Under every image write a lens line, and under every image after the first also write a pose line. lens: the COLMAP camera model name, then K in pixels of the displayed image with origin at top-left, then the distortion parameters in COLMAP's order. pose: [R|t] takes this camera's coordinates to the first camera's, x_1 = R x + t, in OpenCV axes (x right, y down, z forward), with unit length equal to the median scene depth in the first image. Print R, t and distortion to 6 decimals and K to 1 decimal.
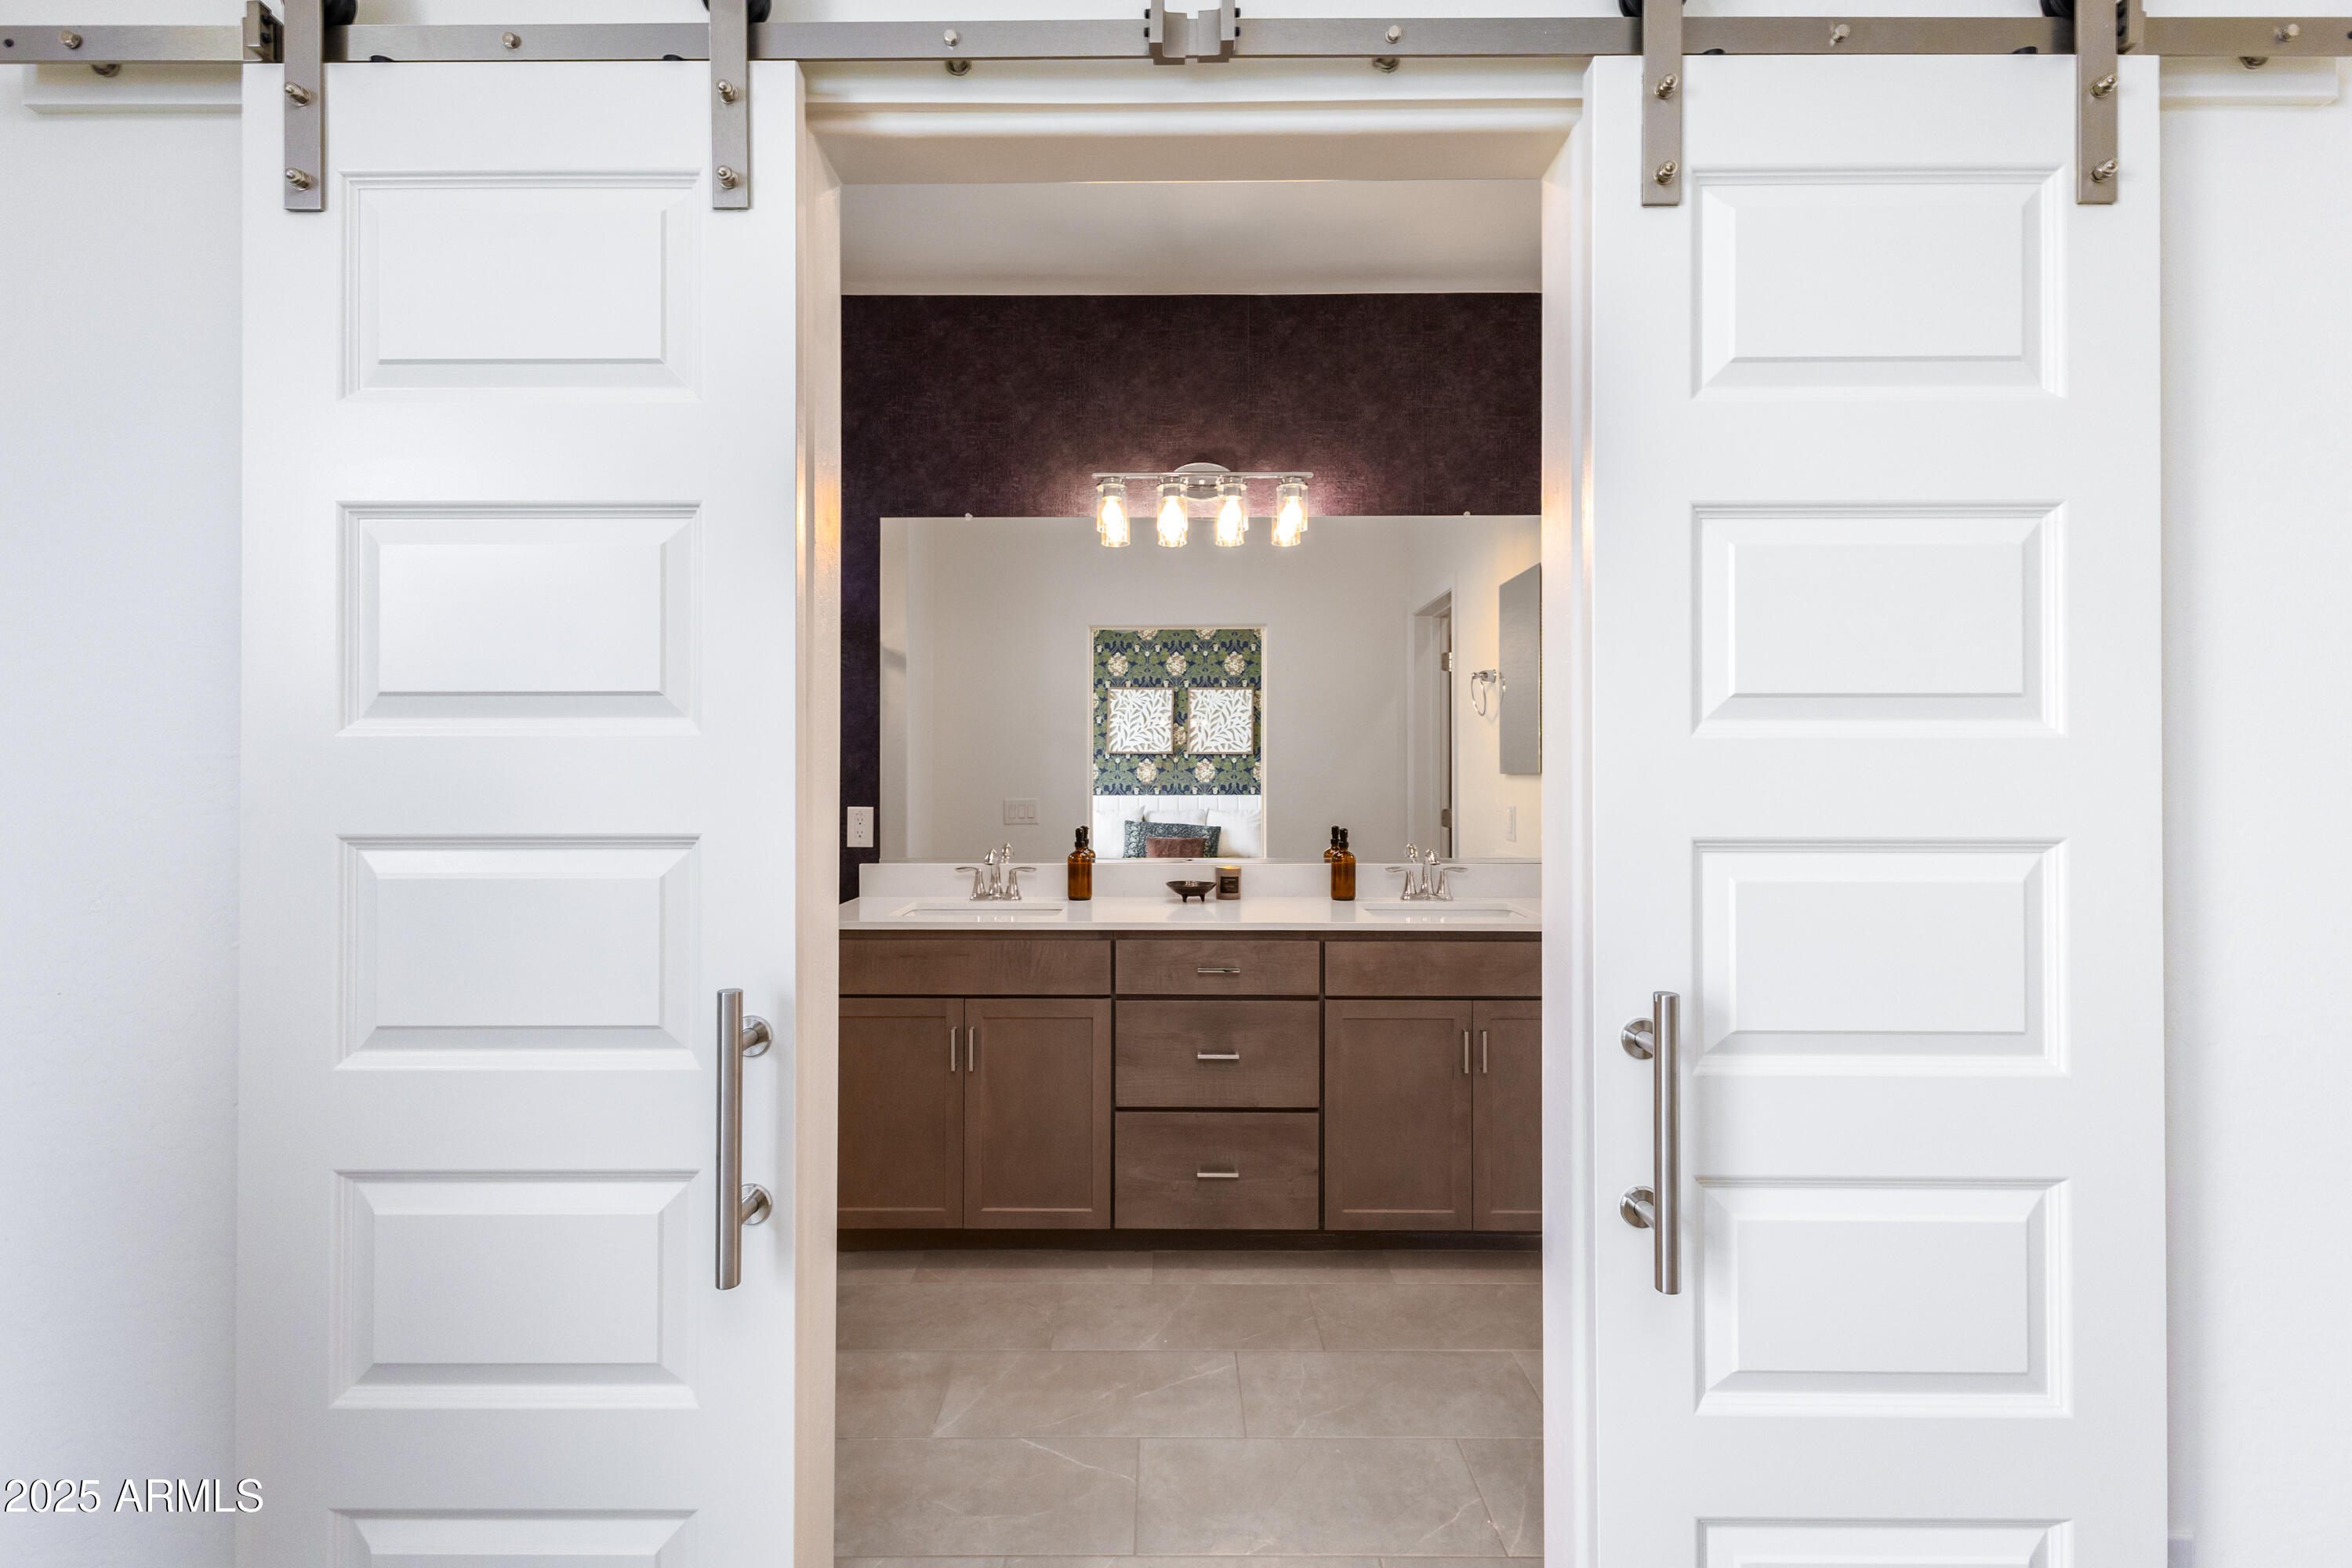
lens RADIAL K [[1049.4, 0, 1176.0], [0, 1049.4, 784.0], [0, 0, 1]] dist [-0.000143, 0.000015]
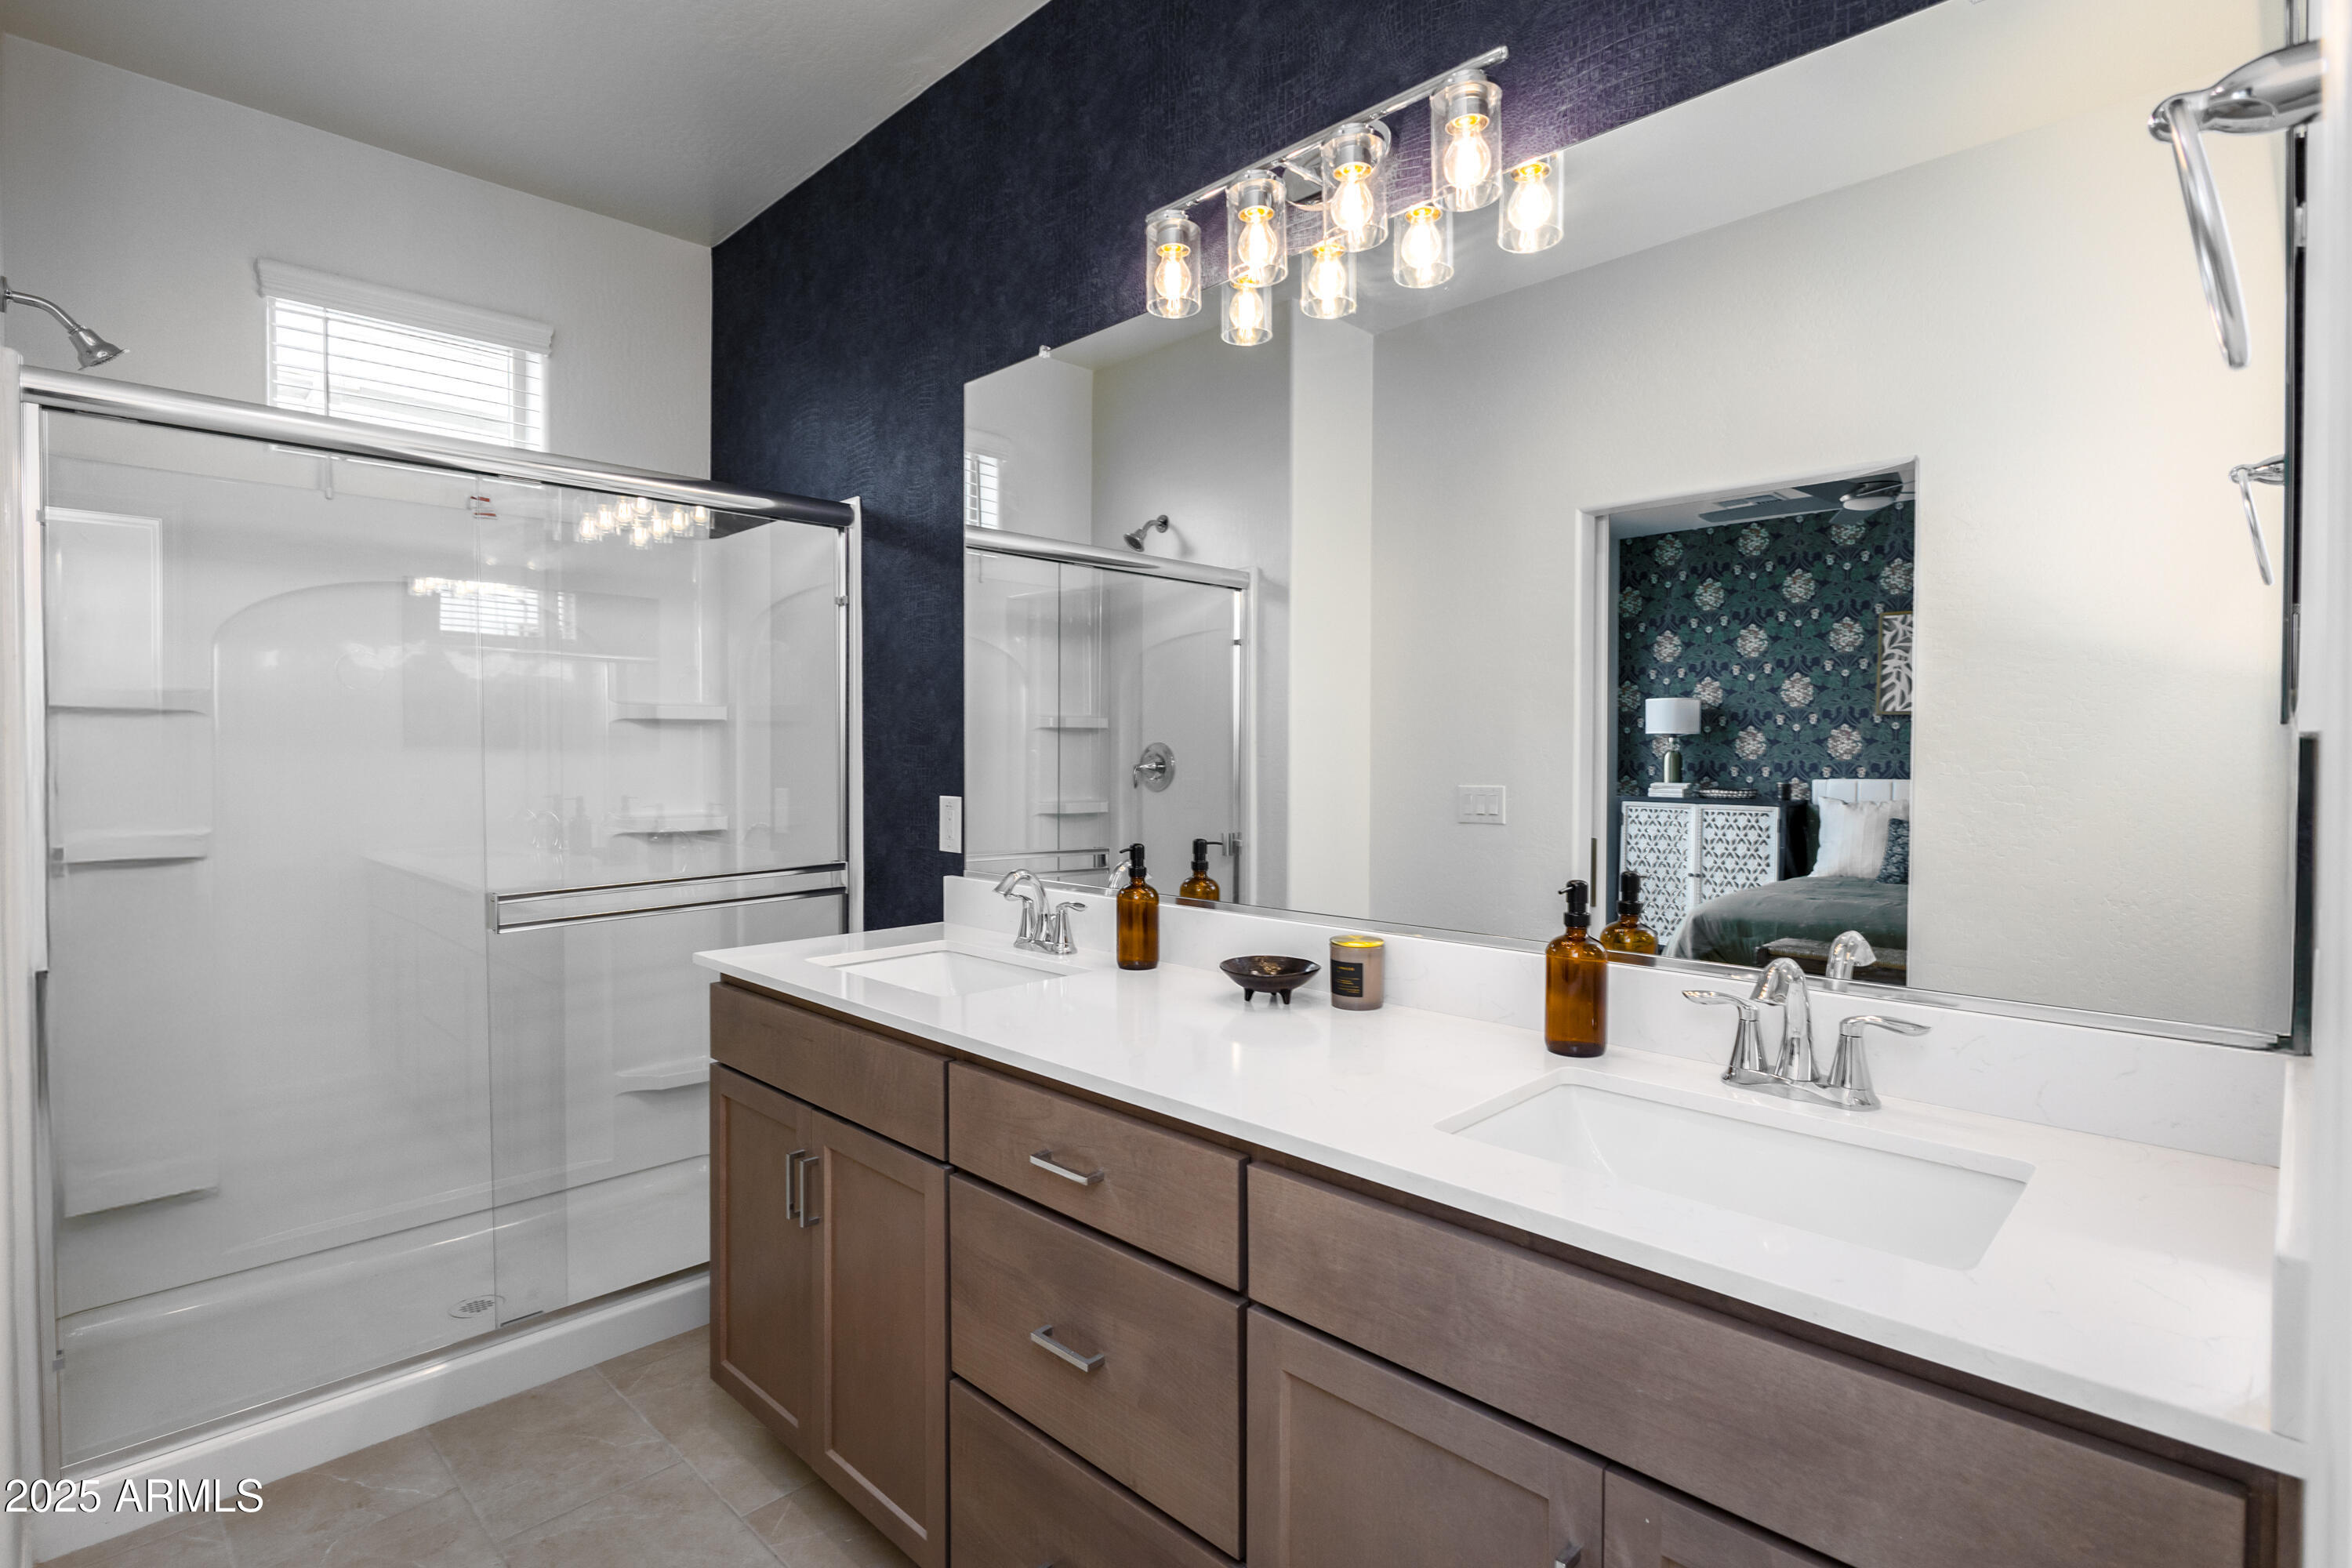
lens RADIAL K [[1132.4, 0, 1176.0], [0, 1132.4, 784.0], [0, 0, 1]] dist [-0.009636, -0.000294]
pose [[0.716543, 0.018997, -0.697284, 0.349193], [-0.001598, 0.999671, 0.025594, -0.006844], [0.697541, -0.017225, 0.716338, 0.553996]]
